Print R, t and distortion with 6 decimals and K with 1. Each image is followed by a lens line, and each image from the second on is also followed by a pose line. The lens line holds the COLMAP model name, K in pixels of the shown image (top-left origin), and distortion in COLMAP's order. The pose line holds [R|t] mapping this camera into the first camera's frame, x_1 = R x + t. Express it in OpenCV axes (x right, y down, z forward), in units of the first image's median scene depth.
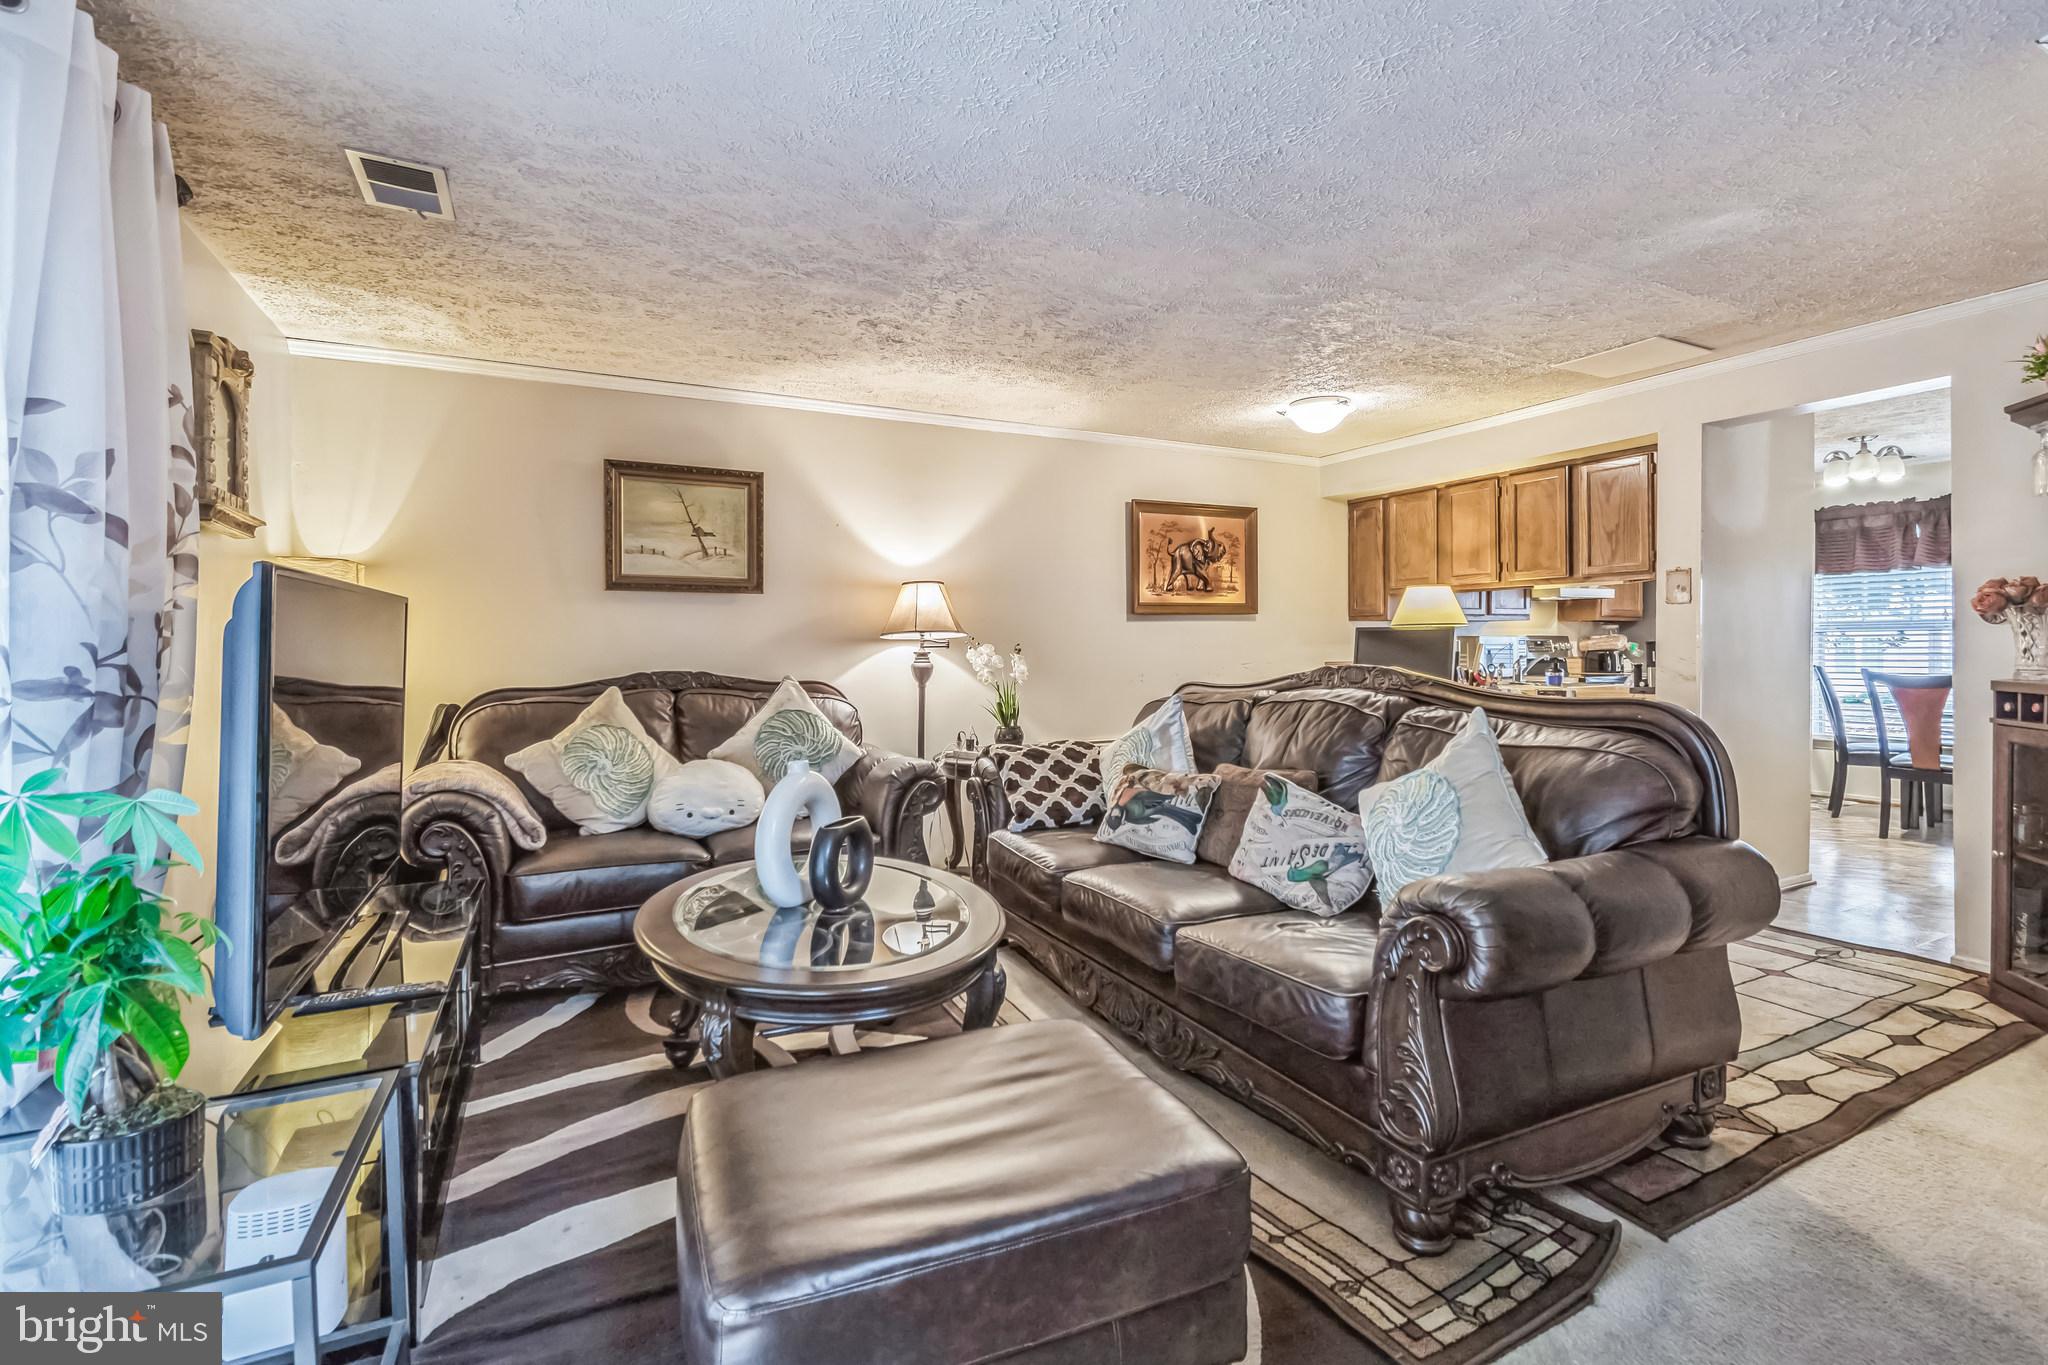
lens RADIAL K [[924.6, 0, 1024.2], [0, 924.6, 669.9], [0, 0, 1]] dist [0.002732, 0.003562]
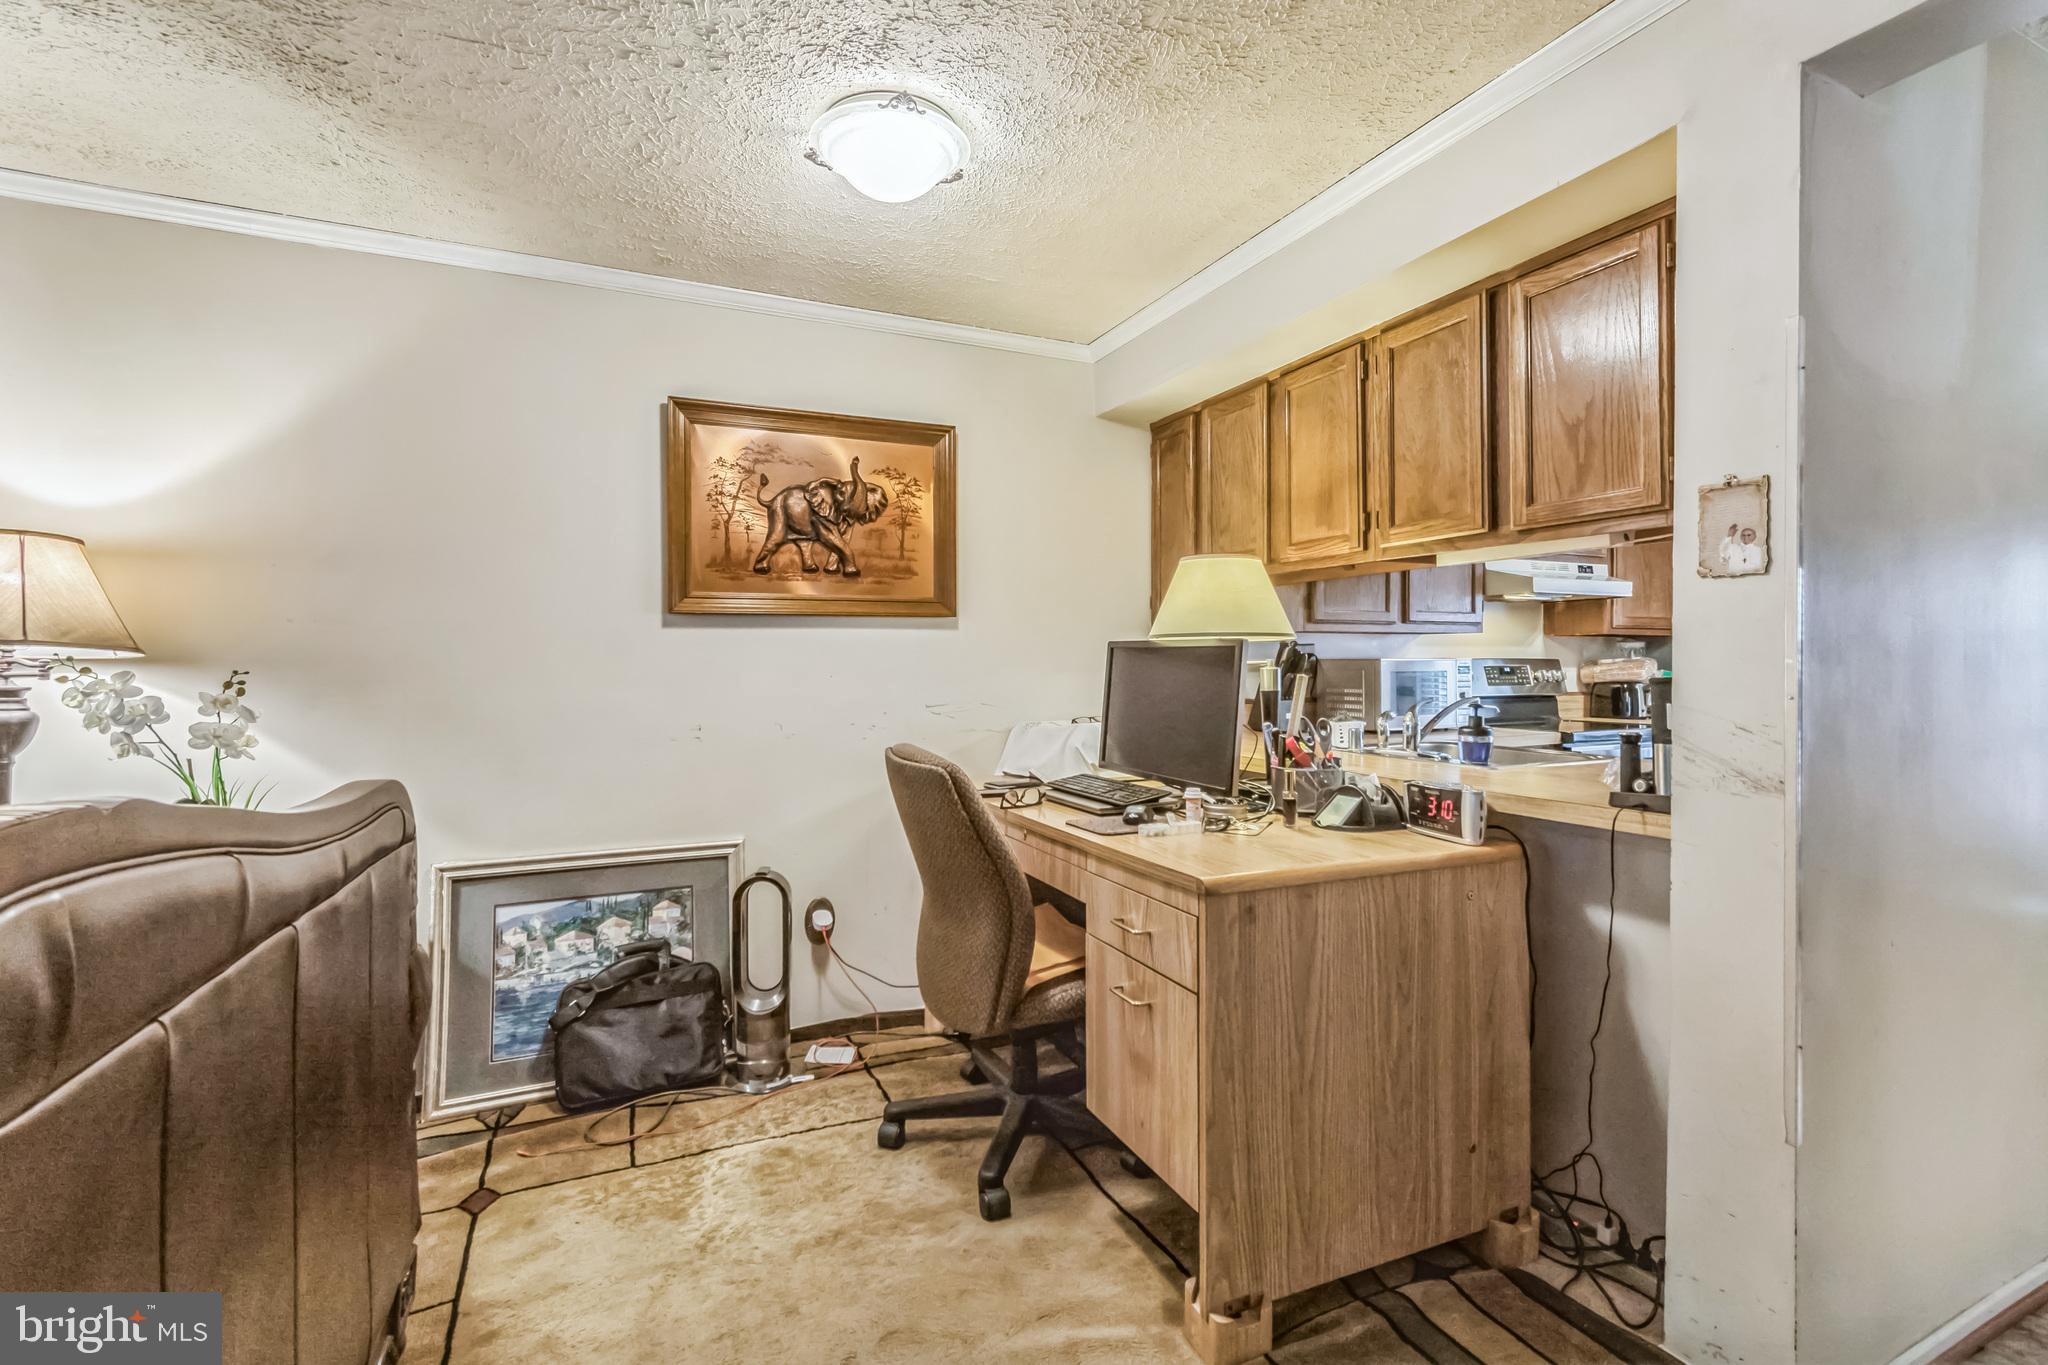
lens RADIAL K [[924.6, 0, 1021.6], [0, 924.6, 675.5], [0, 0, 1]] dist [0.002732, 0.003562]
pose [[0.998700, 0.006716, -0.050528, 0.333219], [-0.007395, 0.999885, -0.013273, -0.018964], [0.050433, 0.013629, 0.998634, 0.465649]]
